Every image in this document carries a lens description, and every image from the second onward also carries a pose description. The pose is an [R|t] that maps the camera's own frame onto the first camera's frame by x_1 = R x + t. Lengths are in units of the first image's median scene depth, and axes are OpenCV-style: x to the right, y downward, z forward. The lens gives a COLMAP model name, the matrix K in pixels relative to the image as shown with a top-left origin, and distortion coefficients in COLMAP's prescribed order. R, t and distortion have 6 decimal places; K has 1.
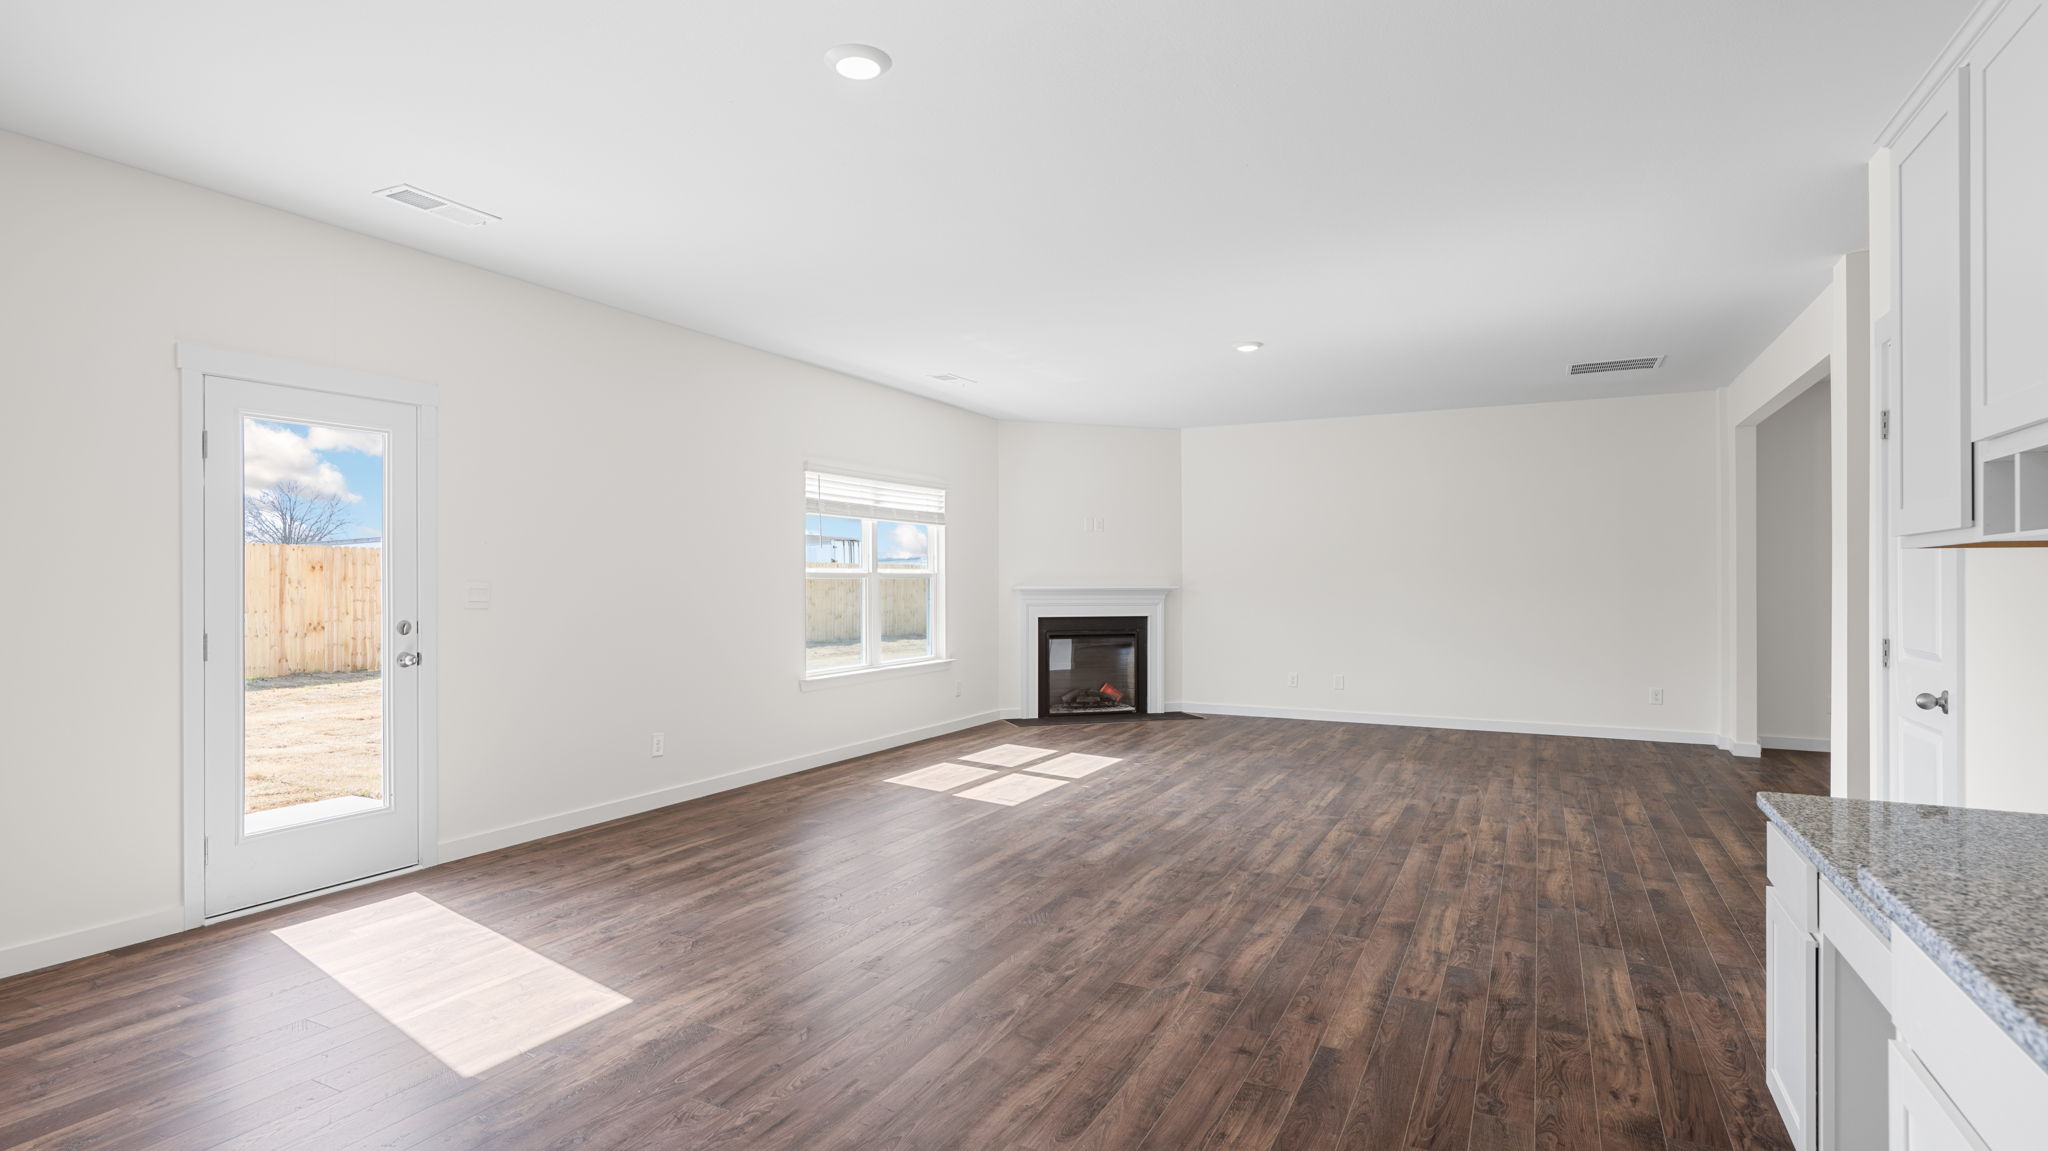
lens RADIAL K [[1018.5, 0, 1015.2], [0, 1018.5, 577.7], [0, 0, 1]] dist [-0.001053, -0.001523]
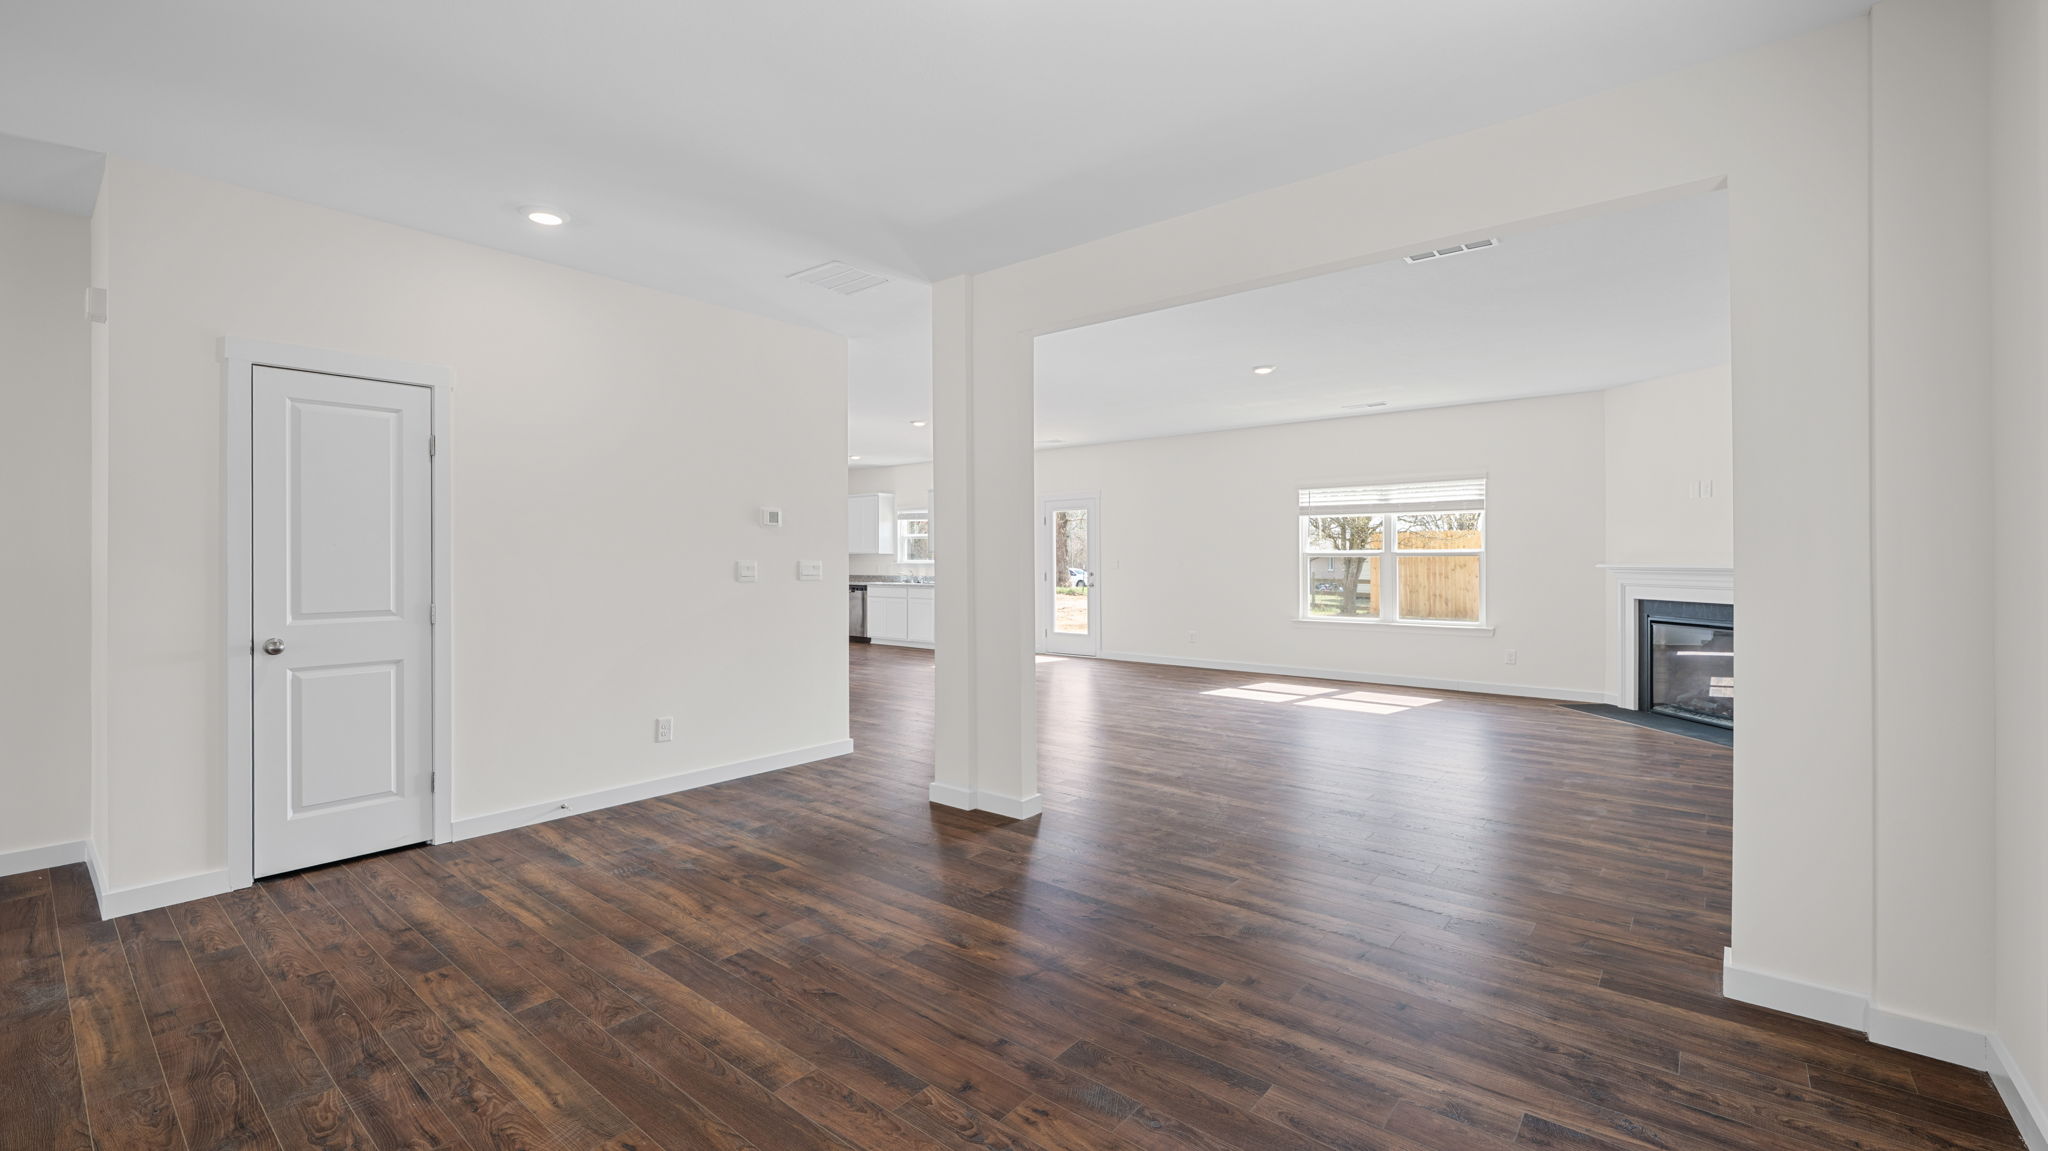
lens RADIAL K [[841.9, 0, 1009.1], [0, 841.9, 547.1], [0, 0, 1]] dist [0.000860, -0.000279]
pose [[-0.222797, -0.011690, -0.974795, 1.592290], [0.004649, 0.999904, -0.013053, -0.000114], [0.974854, -0.007440, -0.222721, 1.133076]]
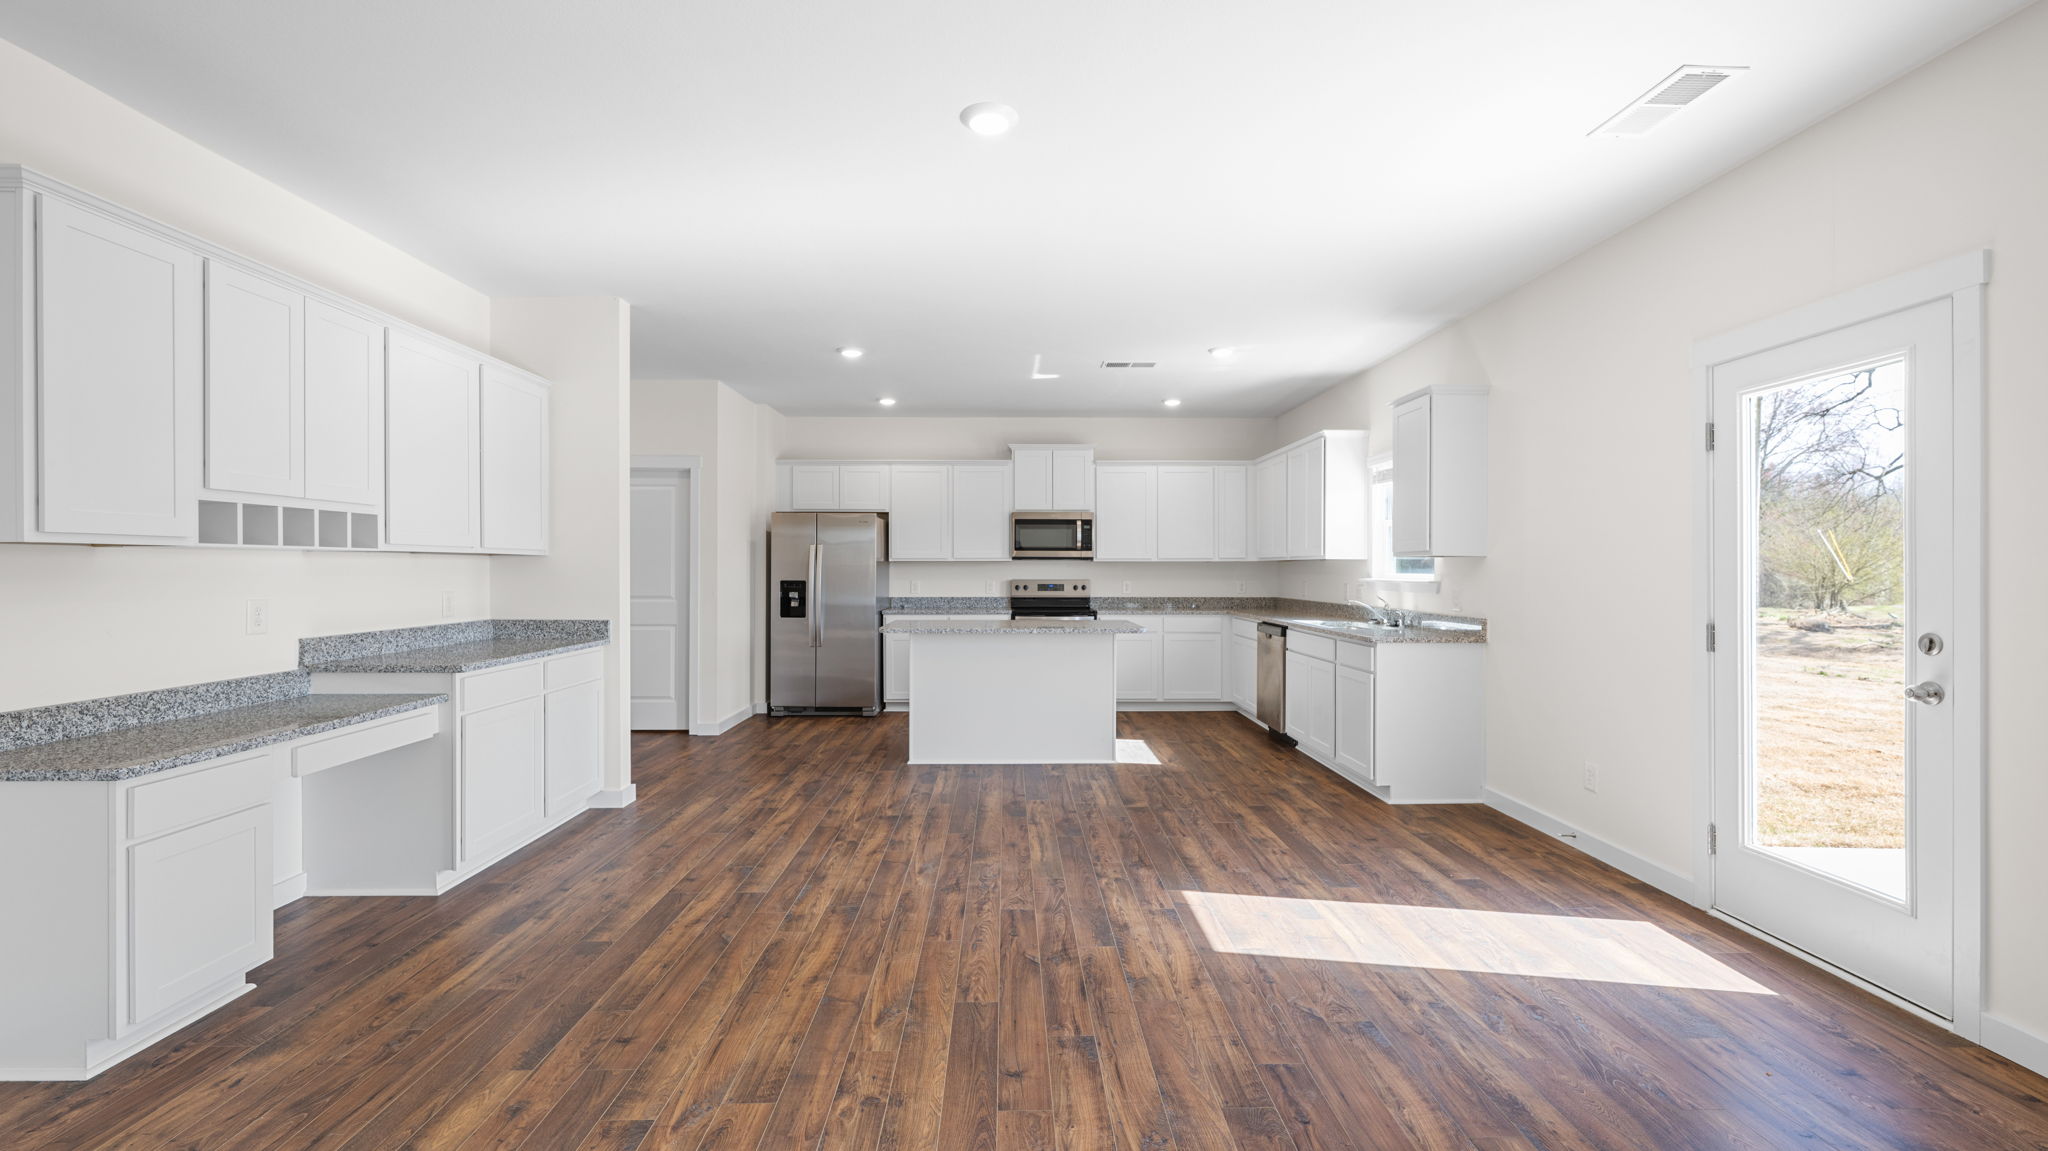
lens RADIAL K [[841.9, 0, 1020.7], [0, 841.9, 574.2], [0, 0, 1]] dist [0.000860, -0.000279]
pose [[-0.878877, 0.001581, -0.477045, 0.149478], [0.000193, 0.999996, 0.002960, 0.001683], [0.477048, 0.002509, -0.878874, 1.033941]]
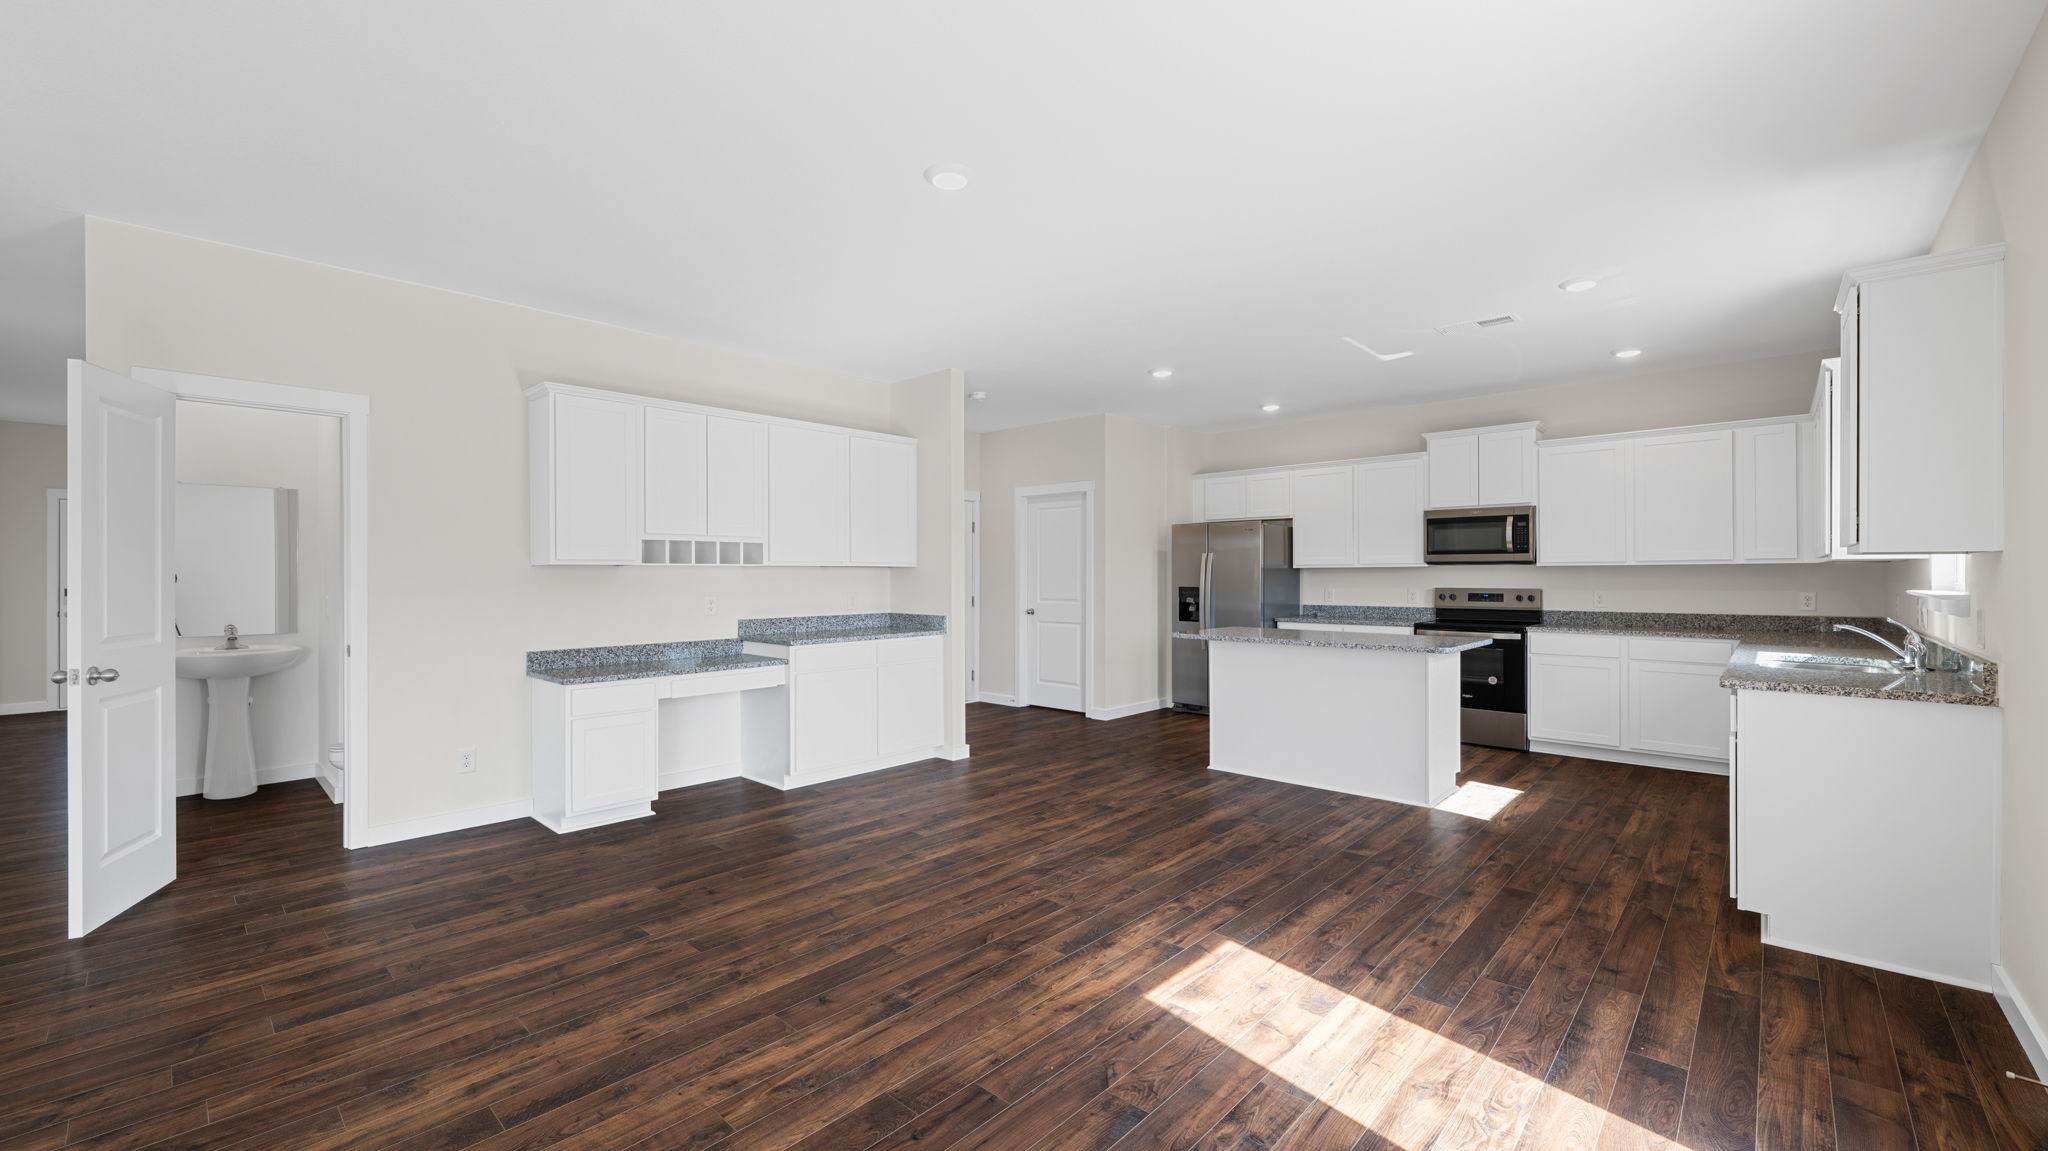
lens RADIAL K [[809.0, 0, 1019.2], [0, 809.0, 575.3], [0, 0, 1]] dist [-0.002401, 0.000172]
pose [[-0.964302, 0.002191, 0.264796, -0.285453], [0.000892, 0.999987, -0.005023, 0.002051], [-0.264803, -0.004607, -0.964292, 1.097314]]
